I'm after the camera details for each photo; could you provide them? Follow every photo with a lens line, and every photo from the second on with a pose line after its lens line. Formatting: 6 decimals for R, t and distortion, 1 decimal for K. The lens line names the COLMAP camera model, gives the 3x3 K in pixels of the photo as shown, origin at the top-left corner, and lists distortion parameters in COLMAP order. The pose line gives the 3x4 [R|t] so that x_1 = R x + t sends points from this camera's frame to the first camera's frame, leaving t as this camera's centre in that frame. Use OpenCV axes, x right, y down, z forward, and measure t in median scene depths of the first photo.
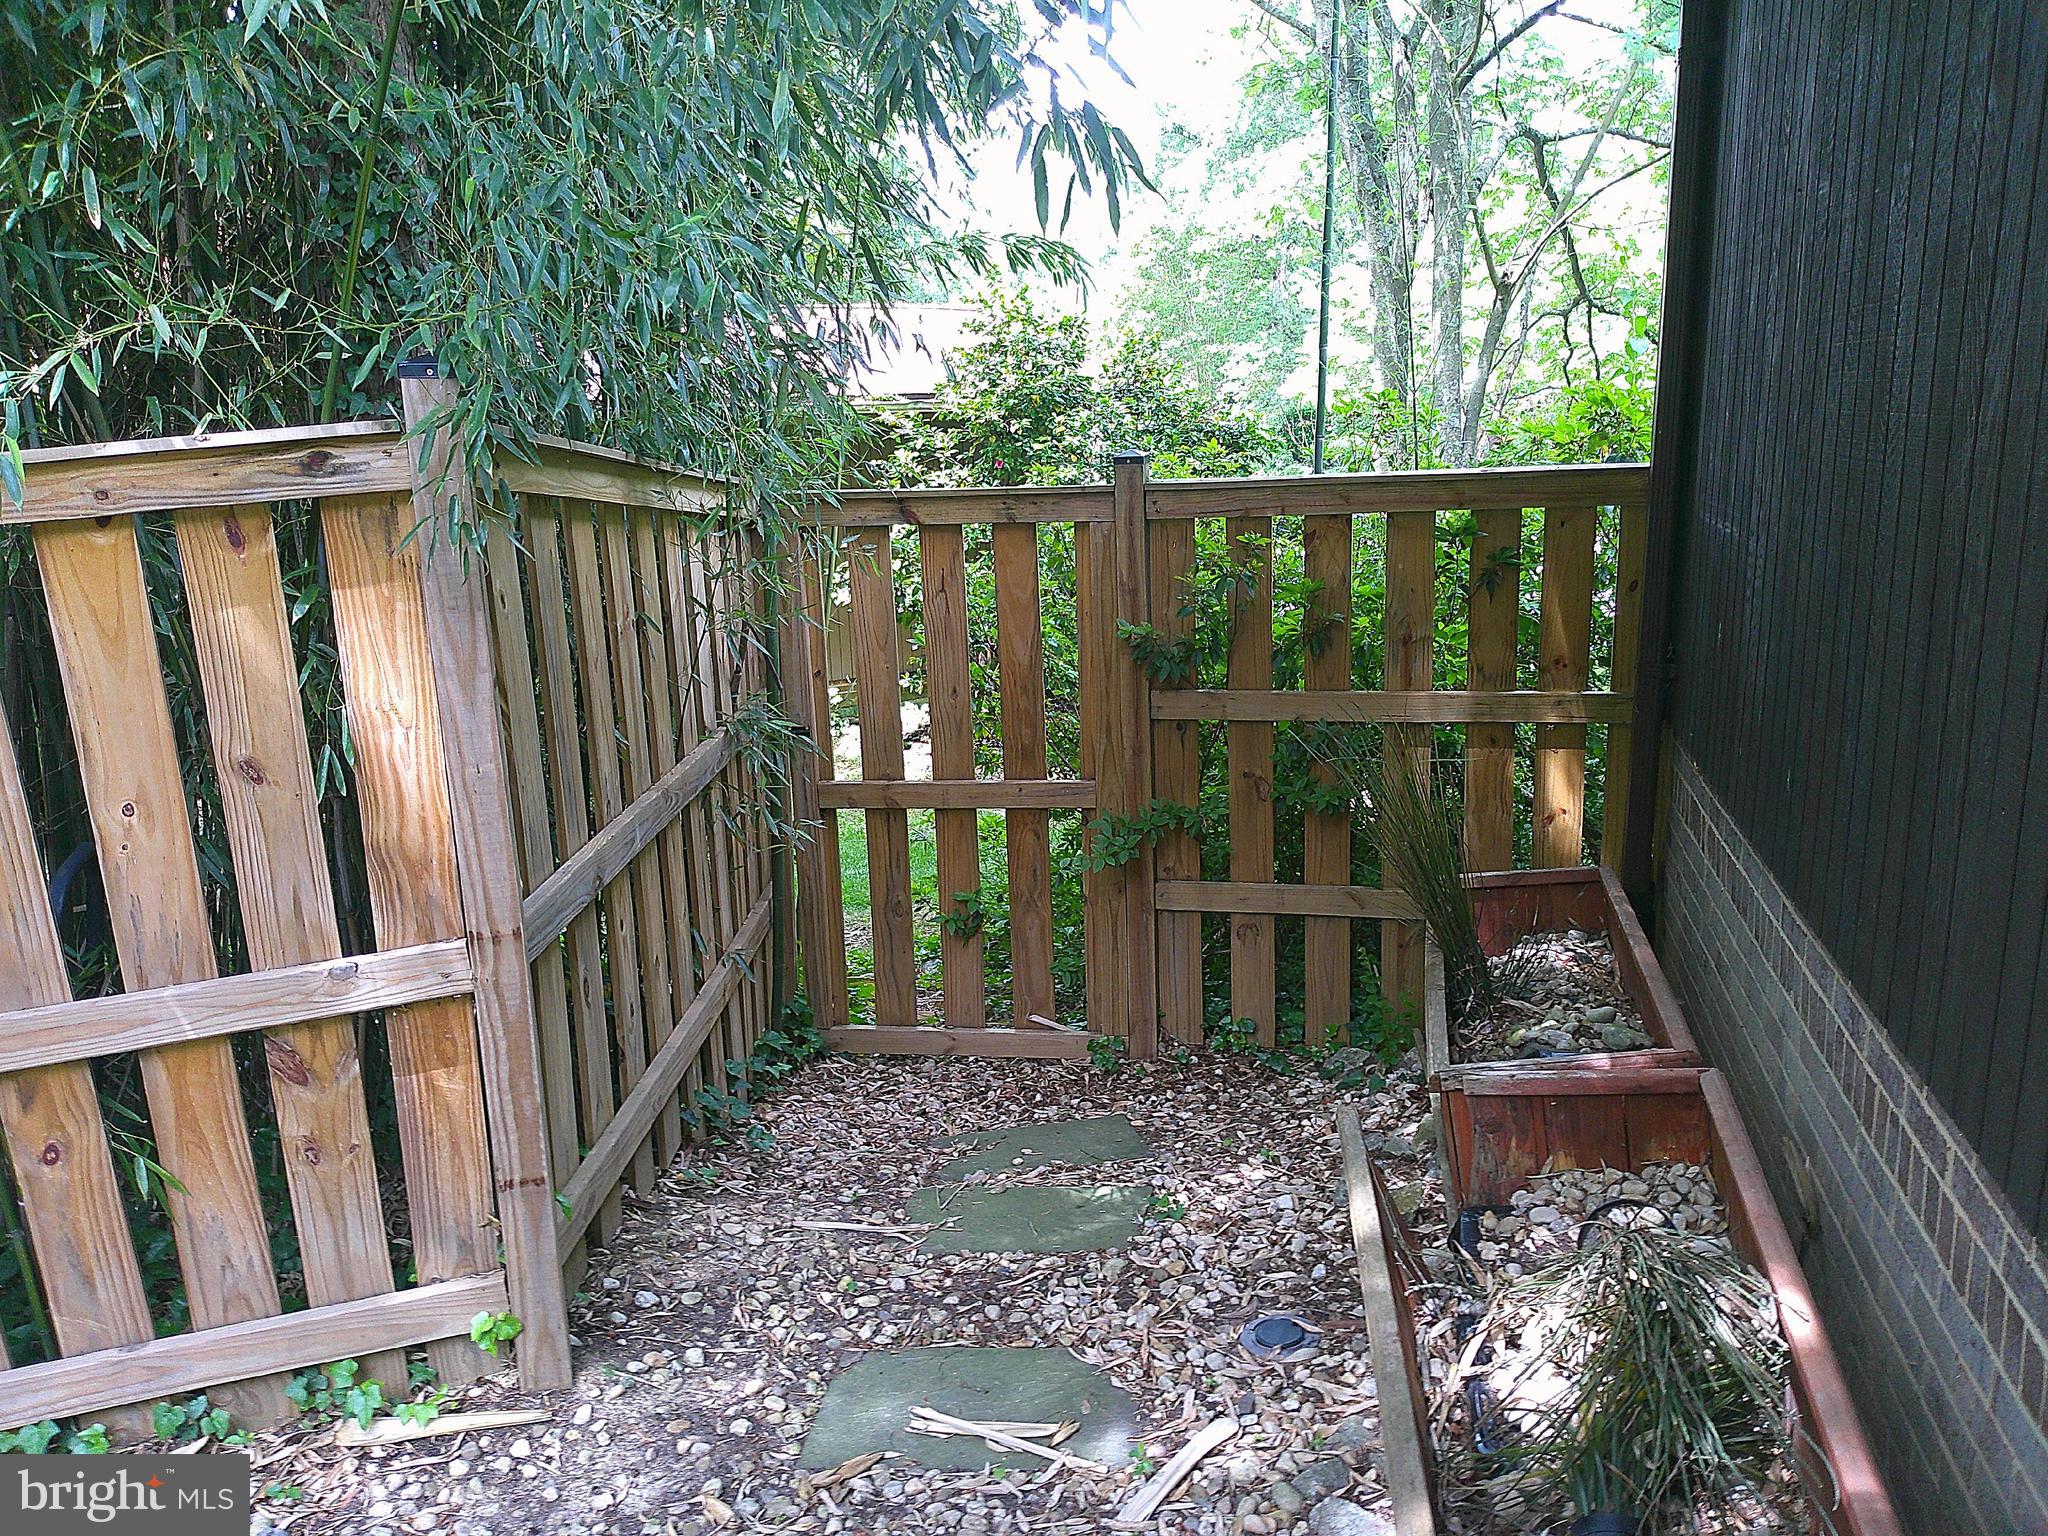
lens RADIAL K [[1580.0, 0, 1018.6], [0, 1580.0, 778.7], [0, 0, 1]] dist [0.086037, -0.160625]
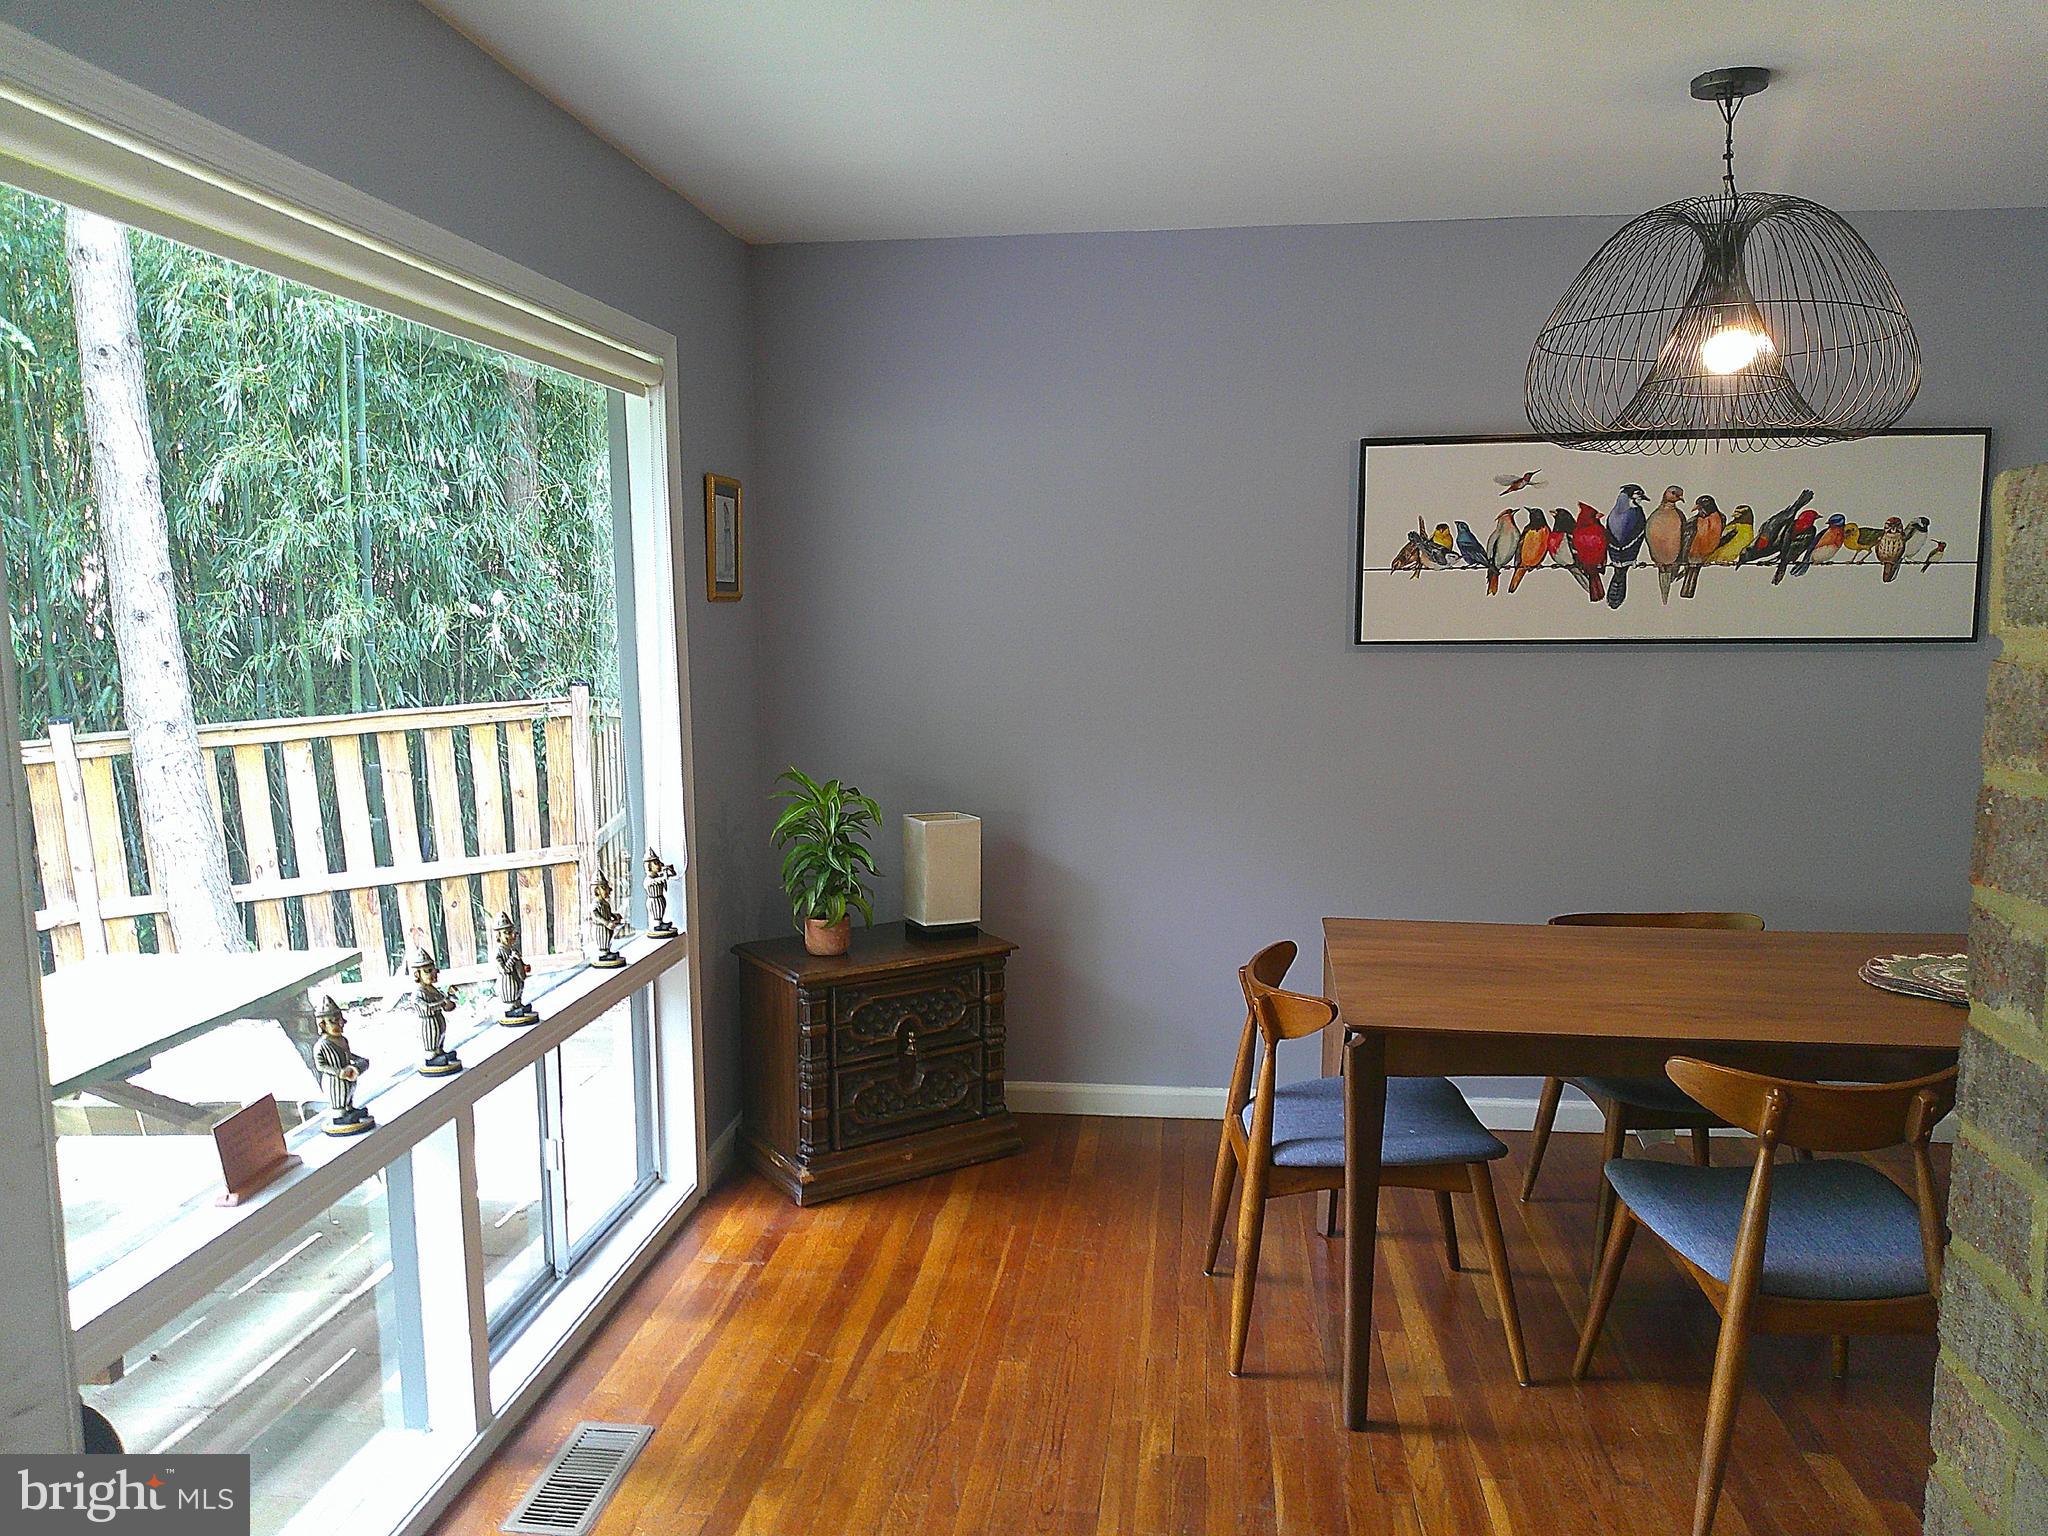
lens RADIAL K [[1580.0, 0, 1023.3], [0, 1580.0, 801.6], [0, 0, 1]] dist [0.086037, -0.160625]
pose [[0.989770, 0.037205, -0.137738, 1.083580], [-0.051797, 0.993236, -0.103918, 0.315135], [0.132940, 0.109989, 0.985002, -2.270032]]
